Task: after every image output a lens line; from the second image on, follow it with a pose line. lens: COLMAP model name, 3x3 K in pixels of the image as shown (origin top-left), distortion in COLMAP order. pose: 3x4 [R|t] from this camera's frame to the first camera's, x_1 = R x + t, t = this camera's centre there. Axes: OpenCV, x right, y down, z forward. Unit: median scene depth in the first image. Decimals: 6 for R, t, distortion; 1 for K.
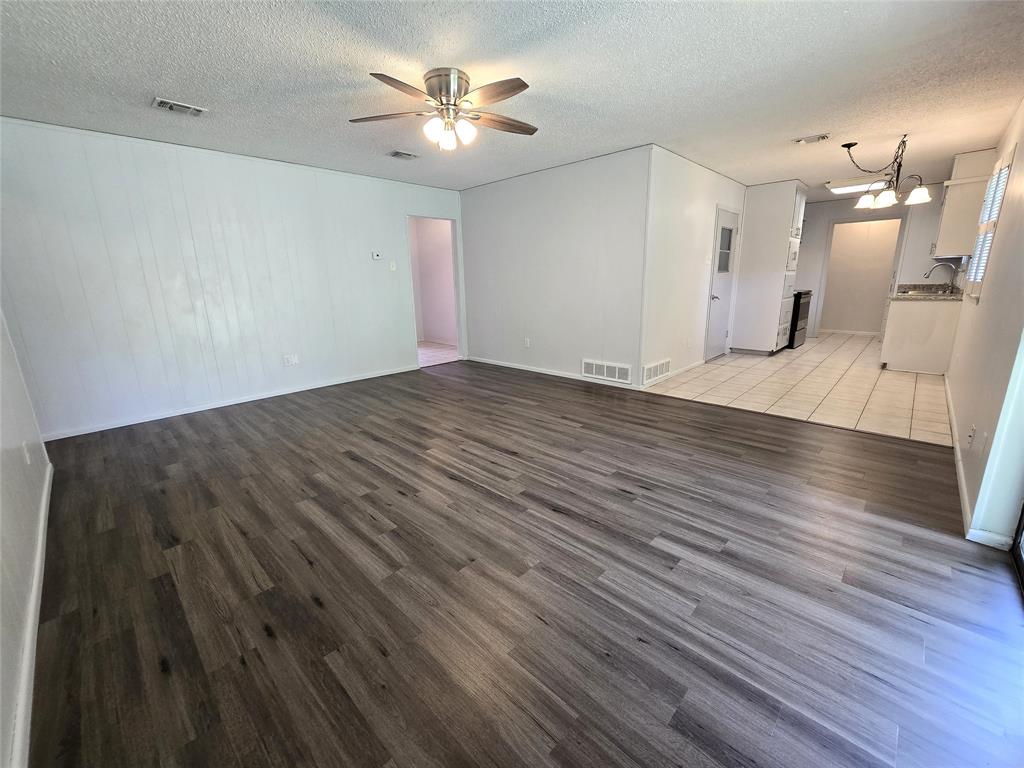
lens RADIAL K [[422.2, 0, 524.0], [0, 422.2, 382.3], [0, 0, 1]] dist [-0.002019, -0.000427]
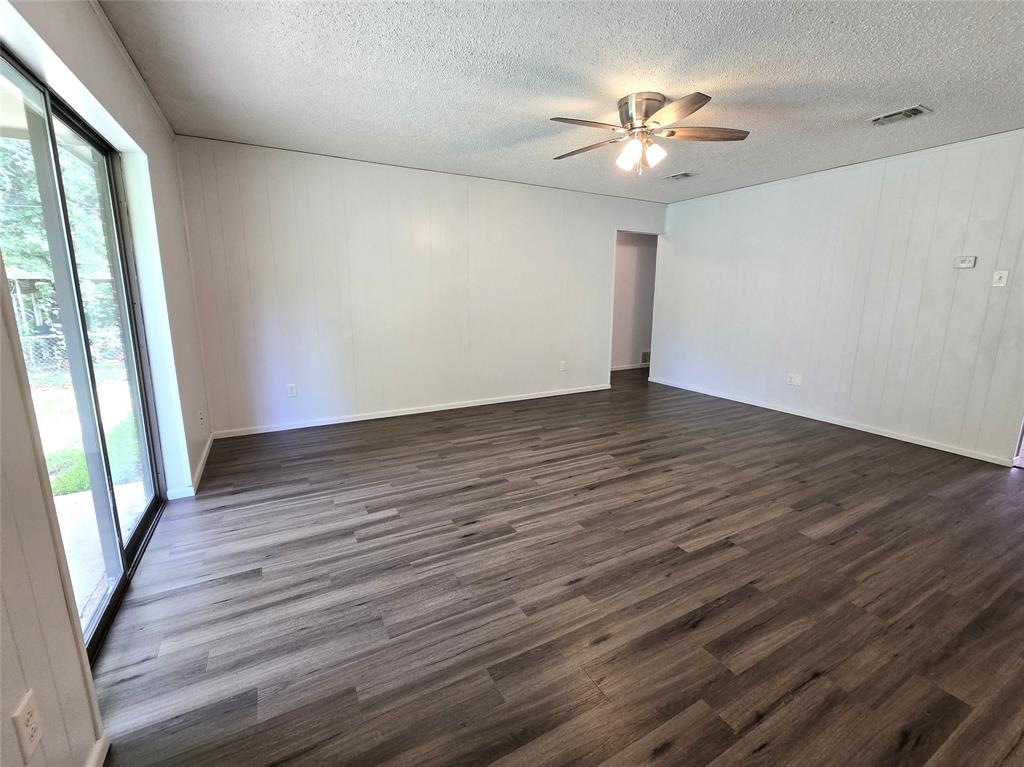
lens RADIAL K [[422.2, 0, 505.3], [0, 422.2, 392.9], [0, 0, 1]] dist [-0.002019, -0.000427]
pose [[-0.311995, 0.236880, -0.920080, 0.902500], [-0.228527, 0.921277, 0.314681, -0.296286], [0.922190, 0.308442, -0.233300, 1.046837]]
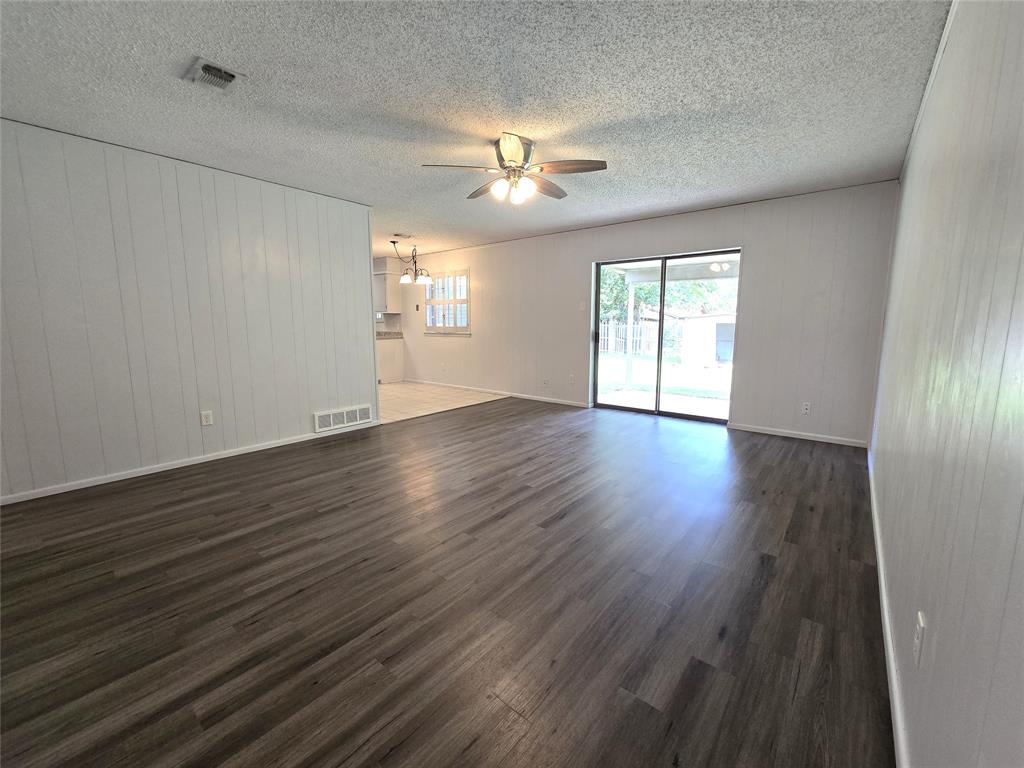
lens RADIAL K [[422.2, 0, 507.2], [0, 422.2, 381.1], [0, 0, 1]] dist [-0.002019, -0.000427]
pose [[-0.074457, -0.114586, 0.990619, -1.289249], [0.240647, 0.961954, 0.129358, -0.238028], [-0.967753, 0.248022, -0.044050, 1.136782]]
